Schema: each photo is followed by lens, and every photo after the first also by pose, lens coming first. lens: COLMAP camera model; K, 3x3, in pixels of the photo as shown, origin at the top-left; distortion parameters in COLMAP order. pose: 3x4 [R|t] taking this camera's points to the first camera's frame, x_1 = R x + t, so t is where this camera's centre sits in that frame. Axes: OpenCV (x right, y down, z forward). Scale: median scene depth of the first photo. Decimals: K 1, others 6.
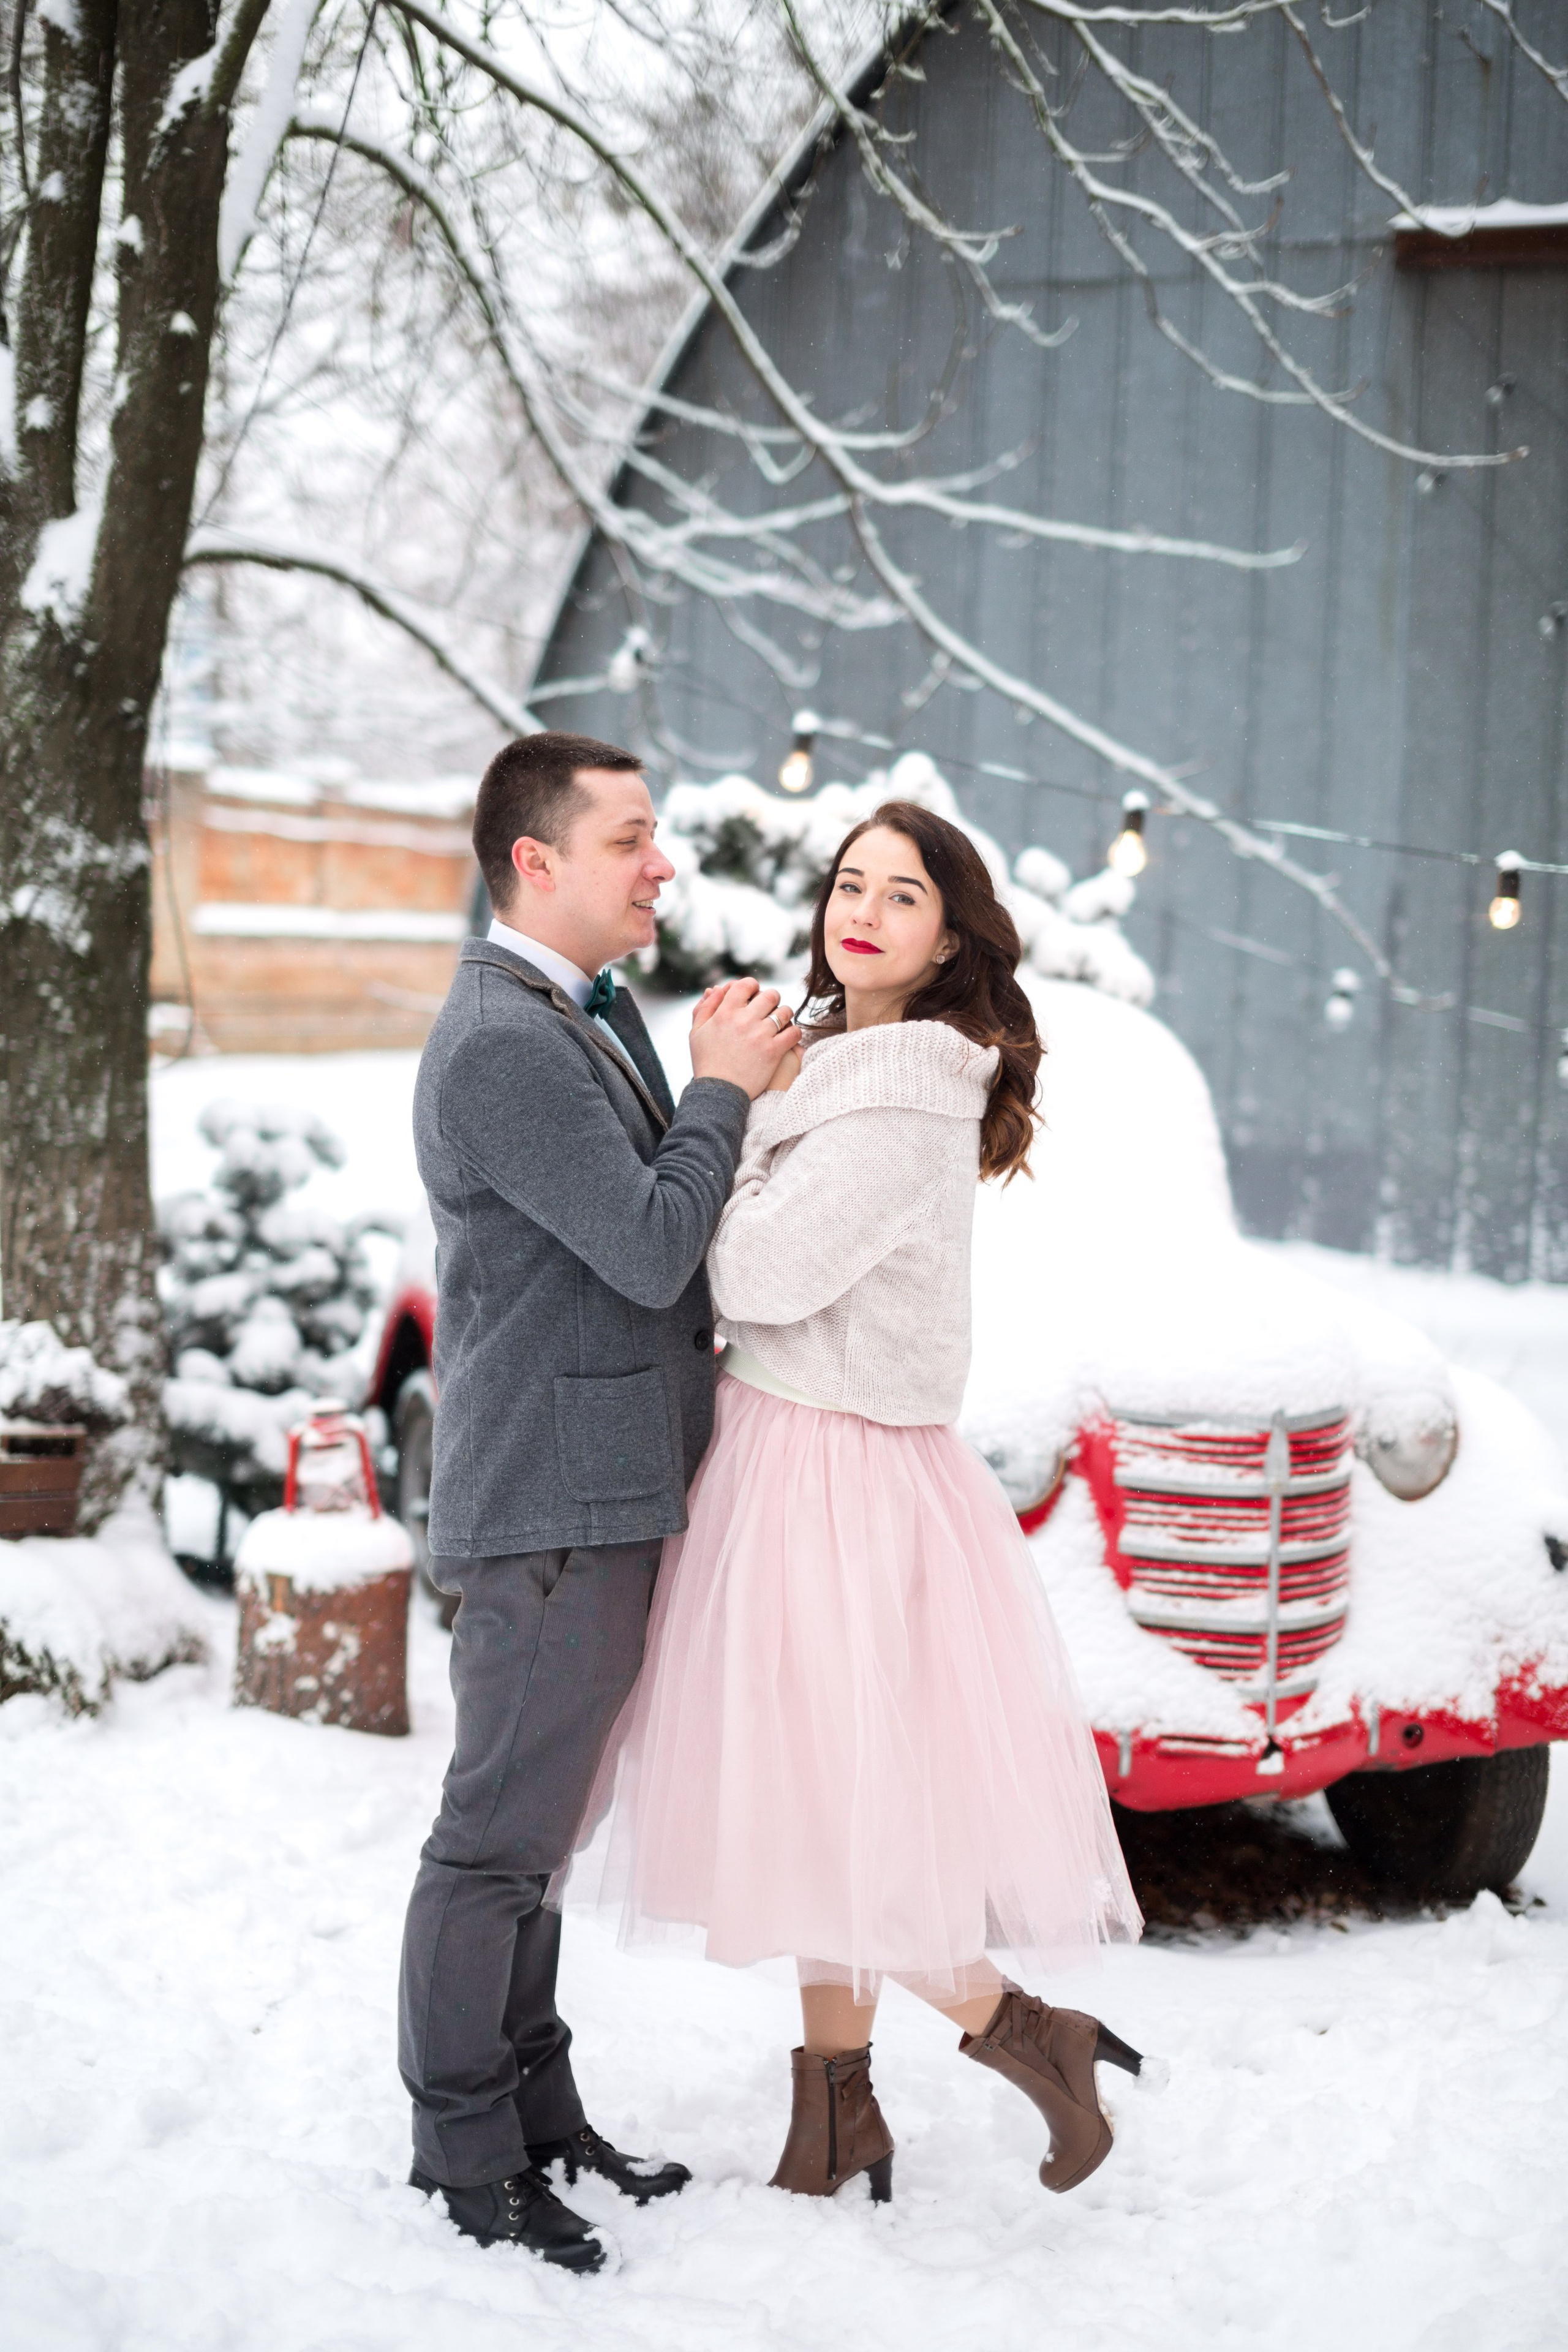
lens RADIAL K [[3167.9, 0, 784.0], [0, 3167.9, 1176.0], [0, 0, 1]] dist [-0.178979, 0.420389]
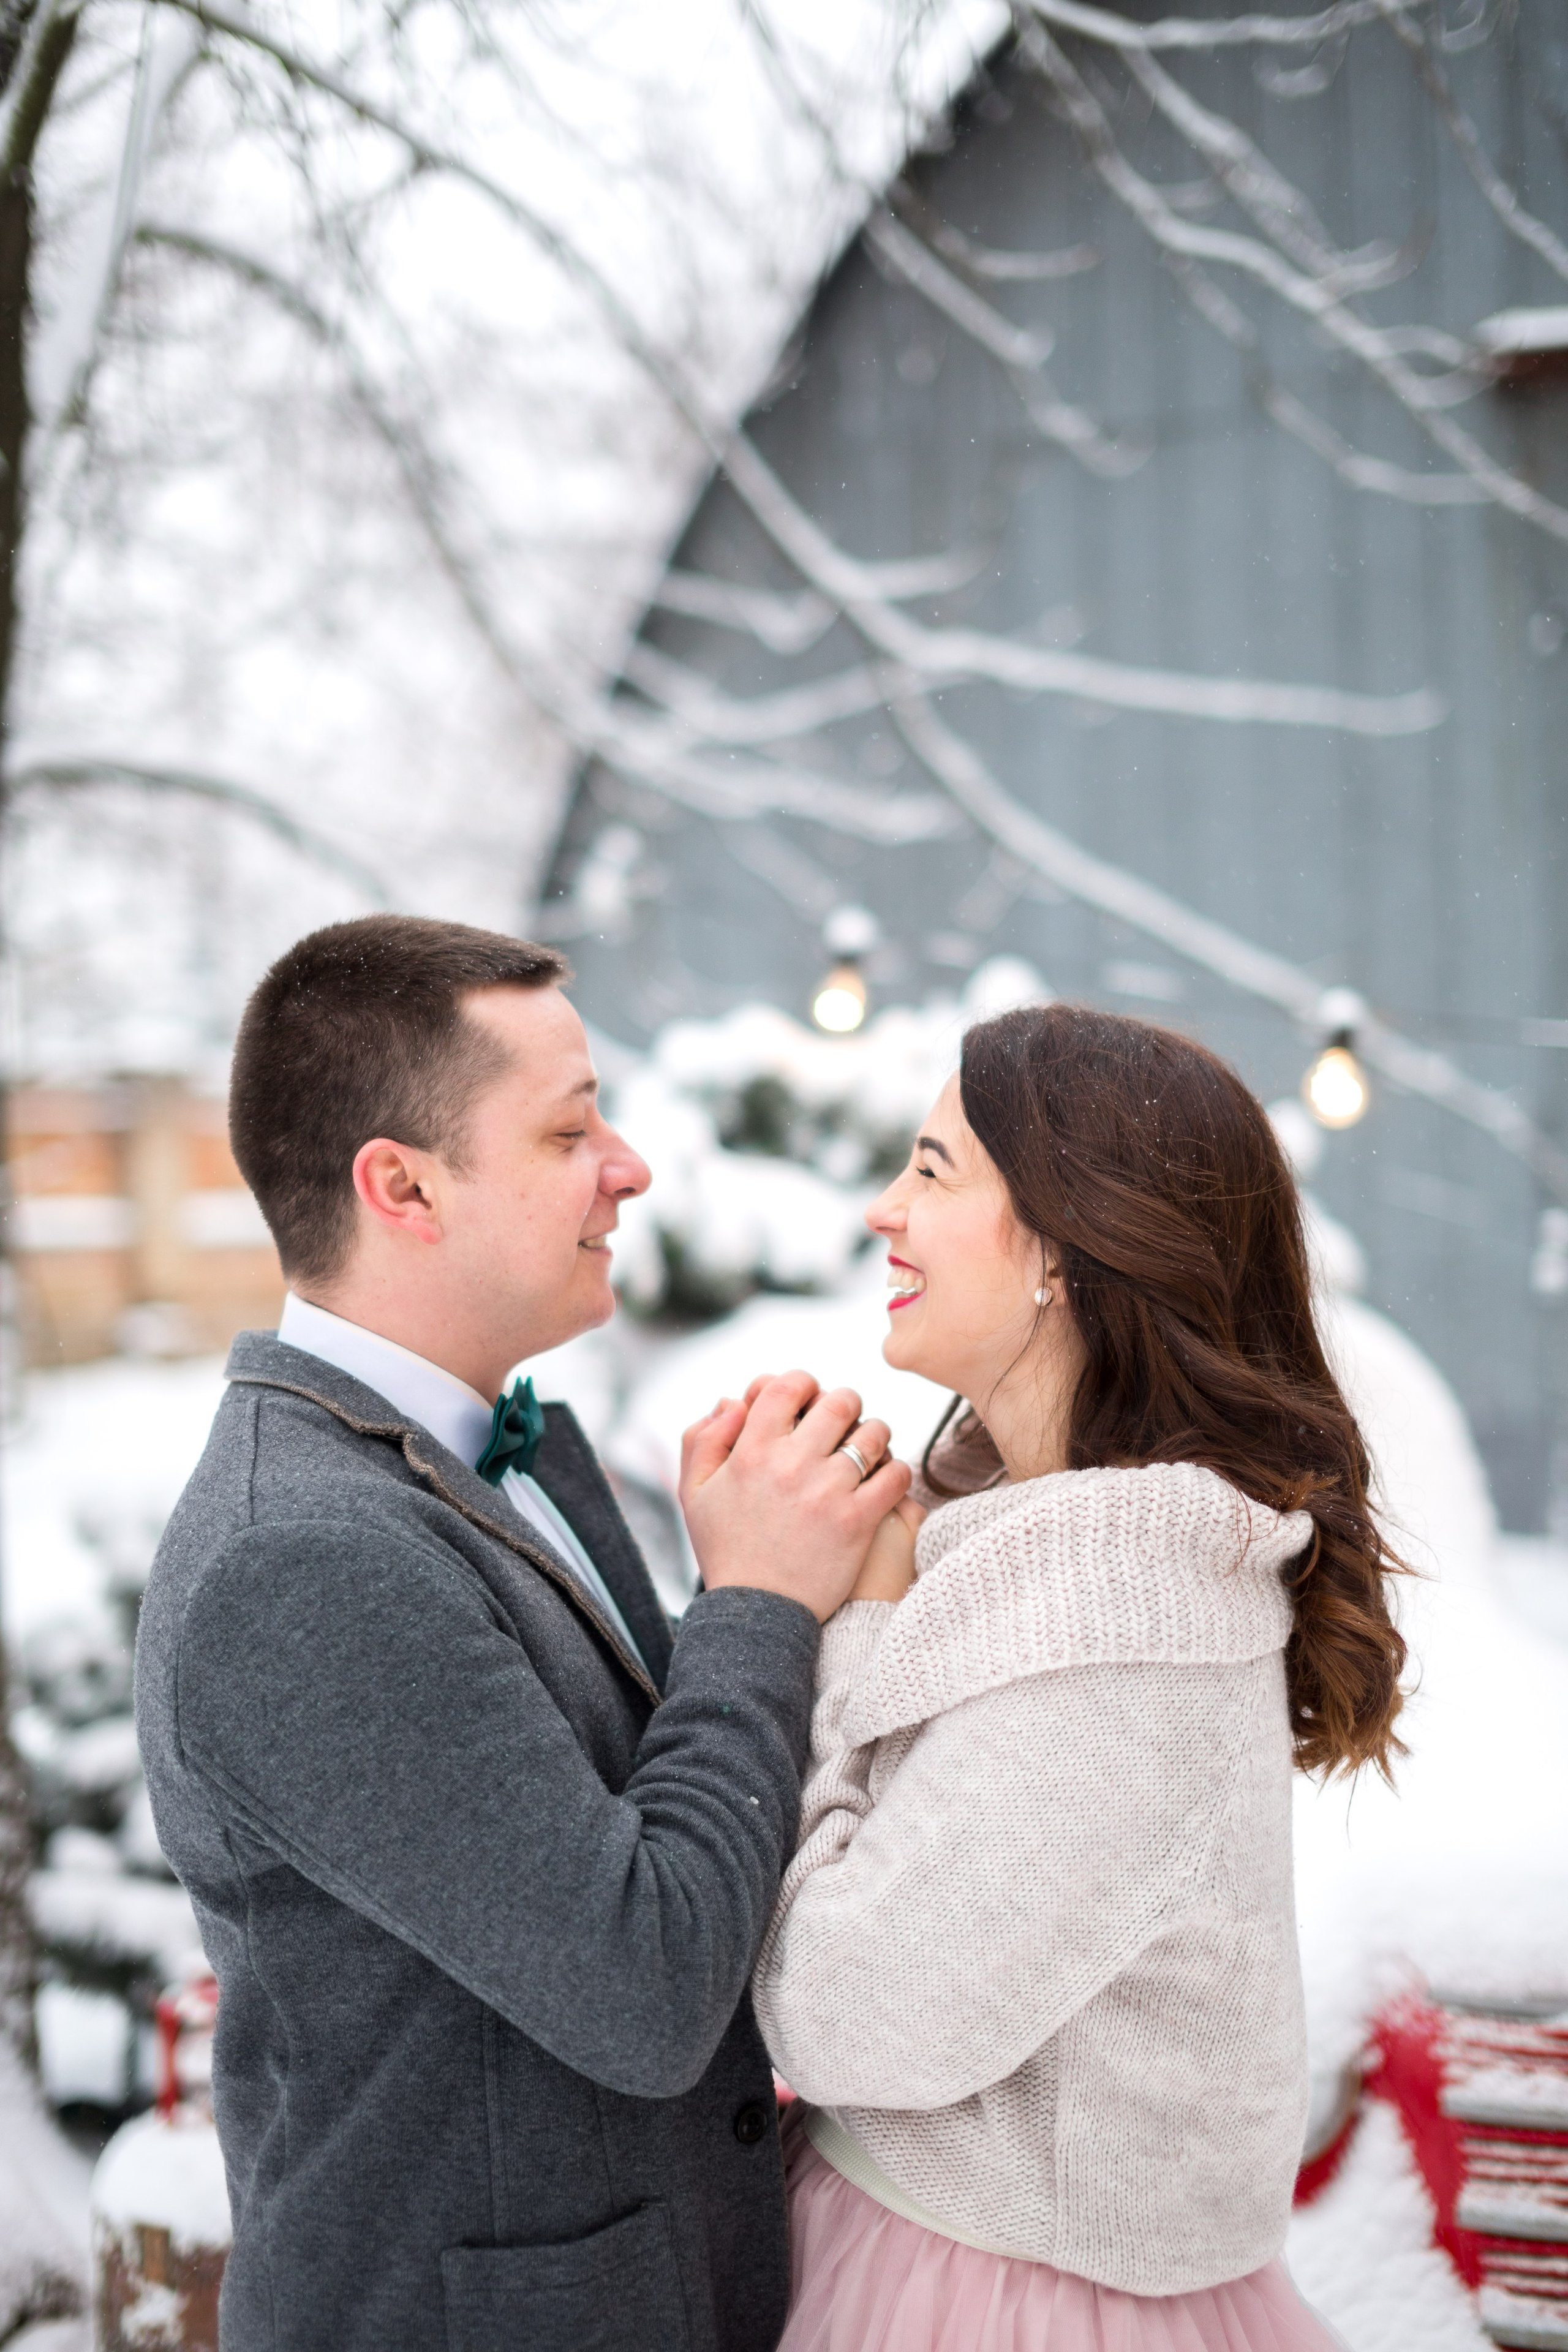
lens RADIAL K [[3154.3, 0, 833.6], [0, 3154.3, 1270.7], [0, 0, 1]] dist [-0.027964, -0.028586]
pose [[0.998121, -0.061194, 0.003184, -0.005108], [0.061276, 0.996834, -0.050675, -0.041208], [-0.000073, 0.050775, 0.998710, 0.379158]]
